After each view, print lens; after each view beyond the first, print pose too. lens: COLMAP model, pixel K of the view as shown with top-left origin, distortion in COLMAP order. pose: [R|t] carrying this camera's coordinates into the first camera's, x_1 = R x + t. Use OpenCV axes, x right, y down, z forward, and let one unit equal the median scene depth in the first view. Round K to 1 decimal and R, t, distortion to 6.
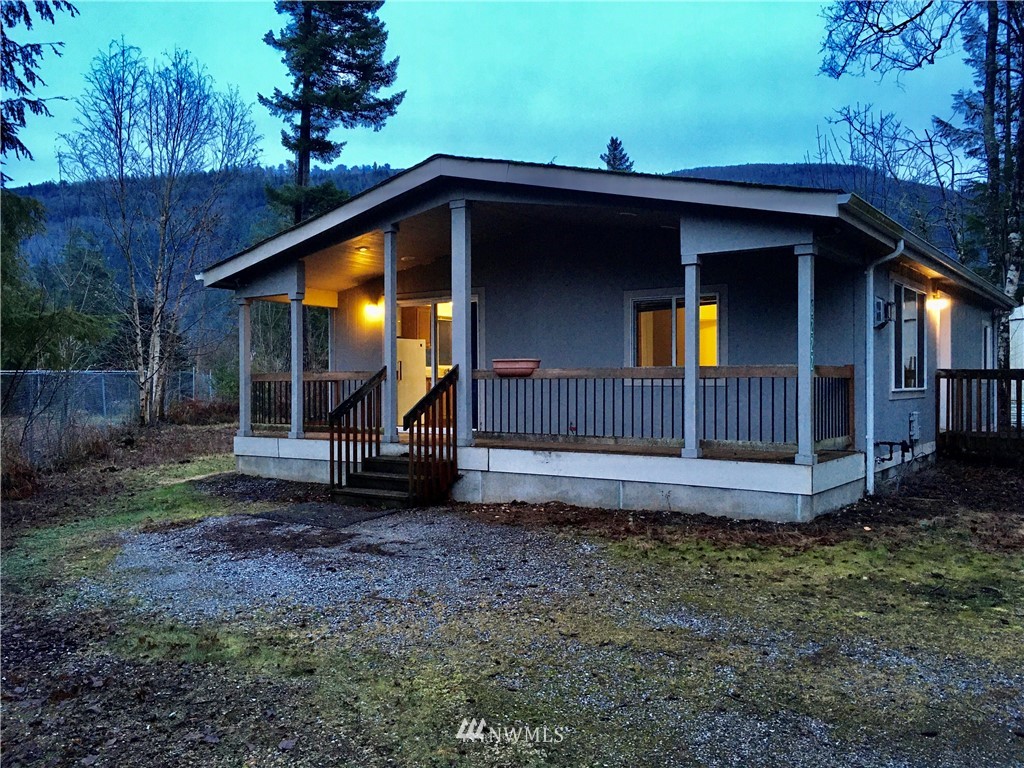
lens RADIAL K [[866.5, 0, 512.4], [0, 866.5, 381.4], [0, 0, 1]] dist [0.086766, -0.119864]
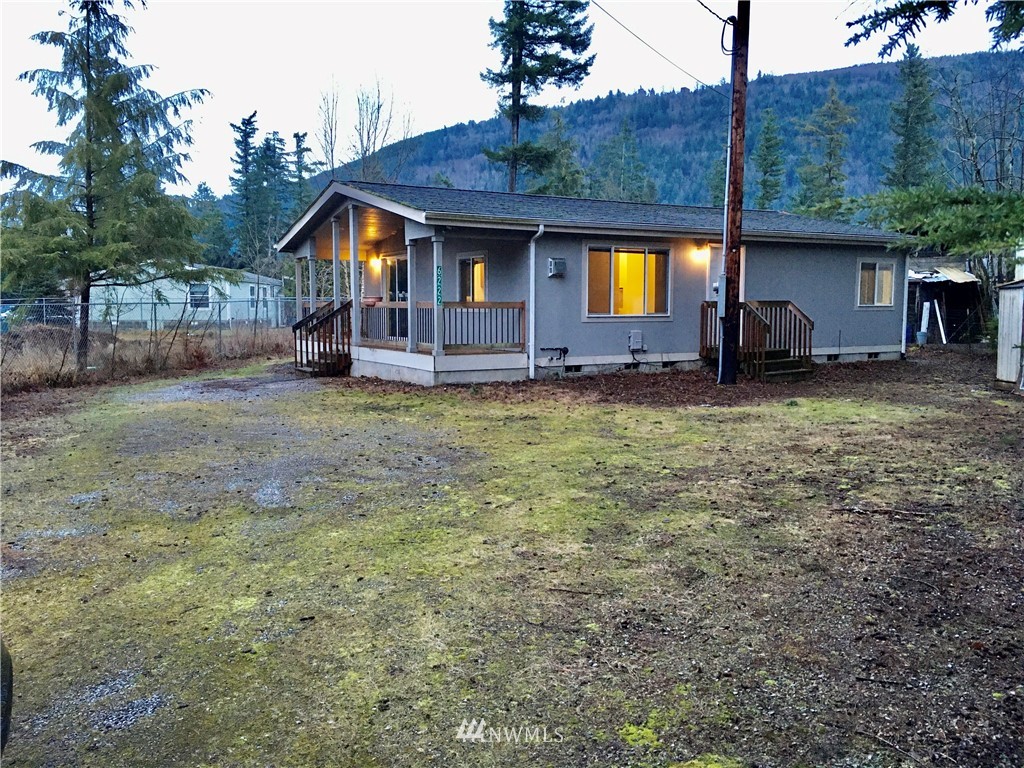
lens RADIAL K [[866.5, 0, 512.4], [0, 866.5, 381.4], [0, 0, 1]] dist [0.086766, -0.119864]
pose [[0.909251, 0.040540, -0.414270, 0.898357], [-0.002983, 0.995855, 0.090905, -0.013440], [0.416238, -0.081419, 0.905603, -0.437709]]
